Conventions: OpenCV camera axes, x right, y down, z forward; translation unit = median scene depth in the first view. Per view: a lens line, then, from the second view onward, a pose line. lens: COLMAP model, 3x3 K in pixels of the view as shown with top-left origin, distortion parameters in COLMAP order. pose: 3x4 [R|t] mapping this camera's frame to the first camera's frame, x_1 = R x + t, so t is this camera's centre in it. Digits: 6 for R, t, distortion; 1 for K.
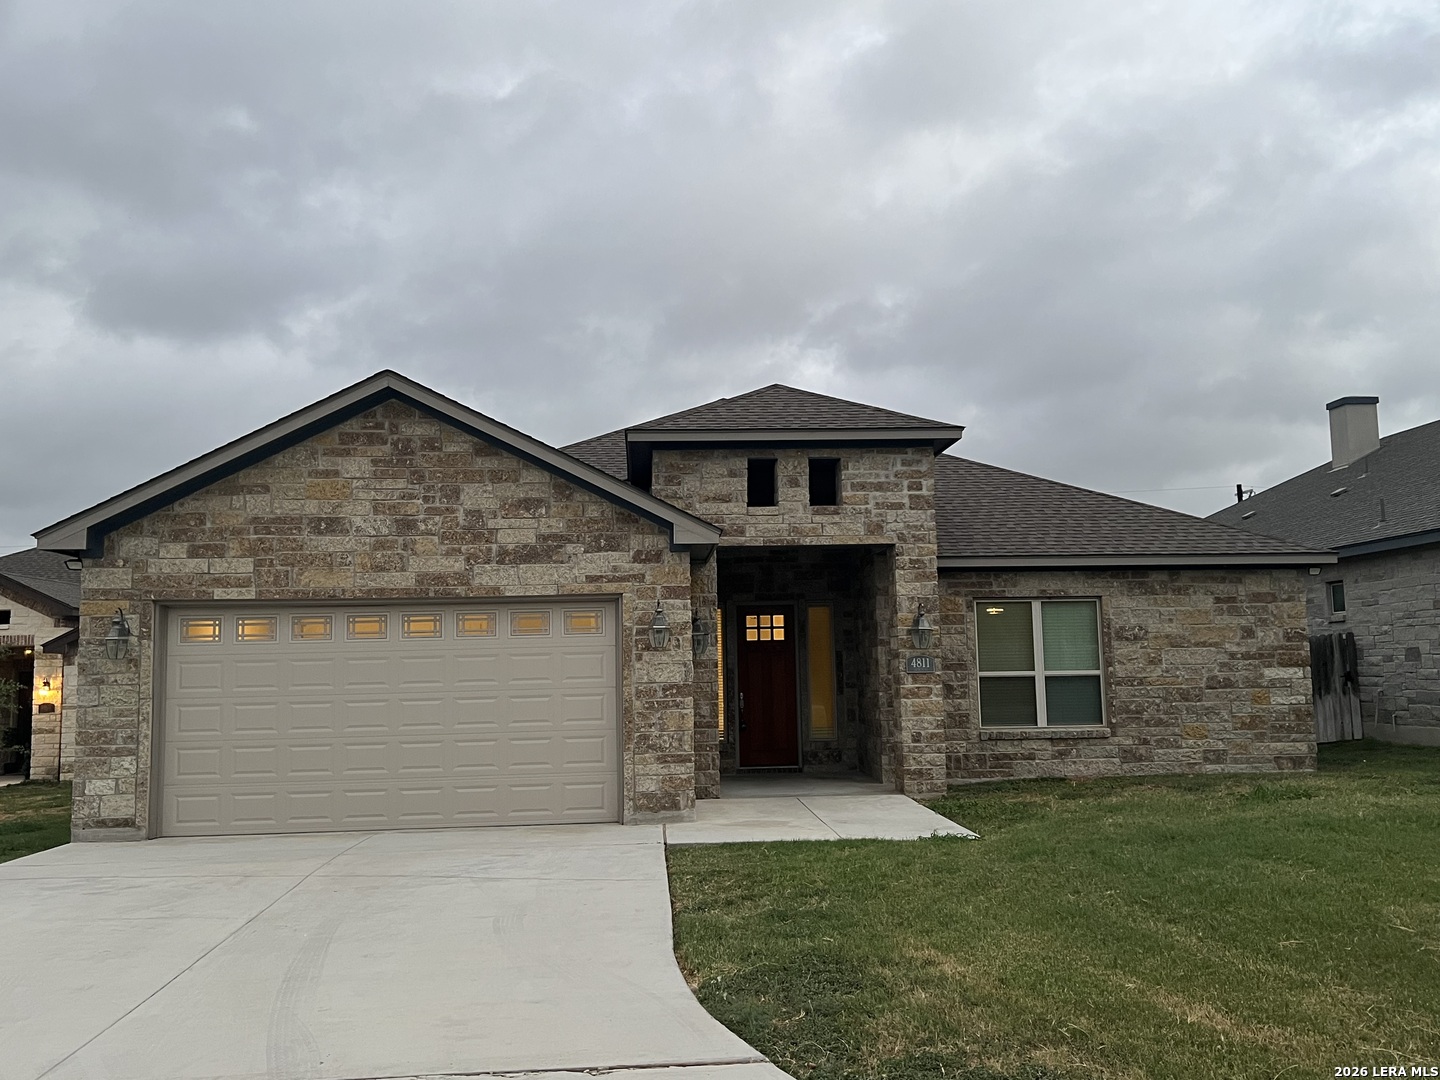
lens RADIAL K [[1254.0, 0, 720.0], [0, 1254.0, 540.0], [0, 0, 1]] dist [0.310800, 0.000422]
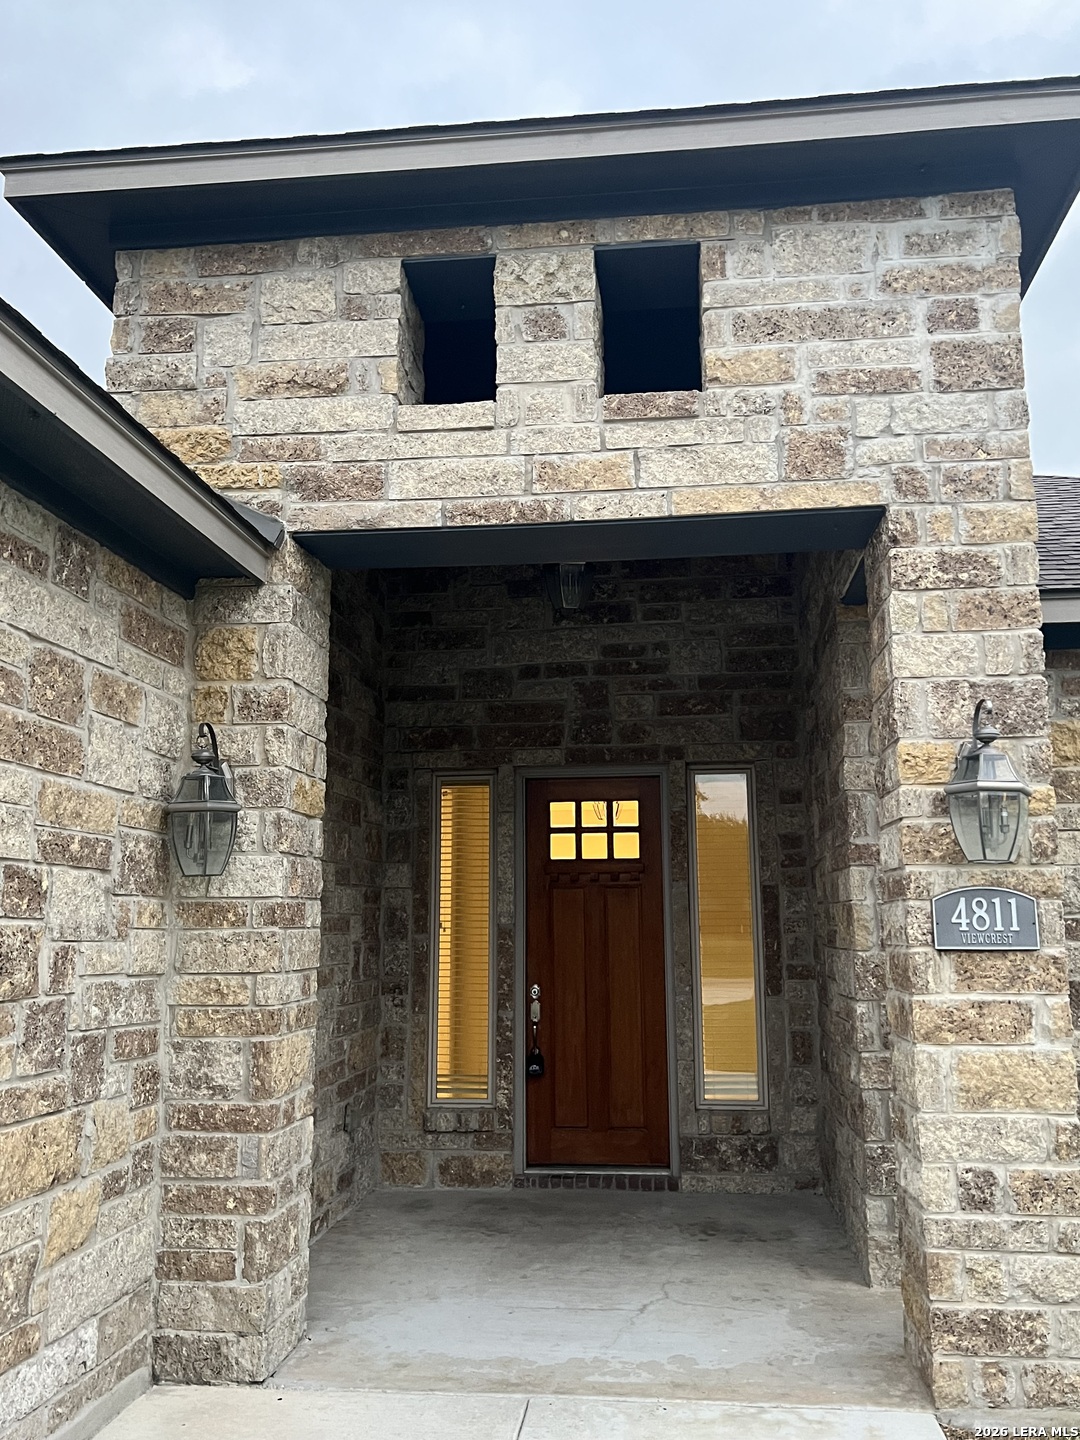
lens RADIAL K [[1217.8, 0, 540.0], [0, 1217.8, 720.0], [0, 0, 1]] dist [0.055331, -0.017874]
pose [[0.984130, -0.015018, -0.176811, 0.109081], [0.003771, 0.997957, -0.063775, 0.070405], [0.177407, 0.062096, 0.982177, 0.708263]]
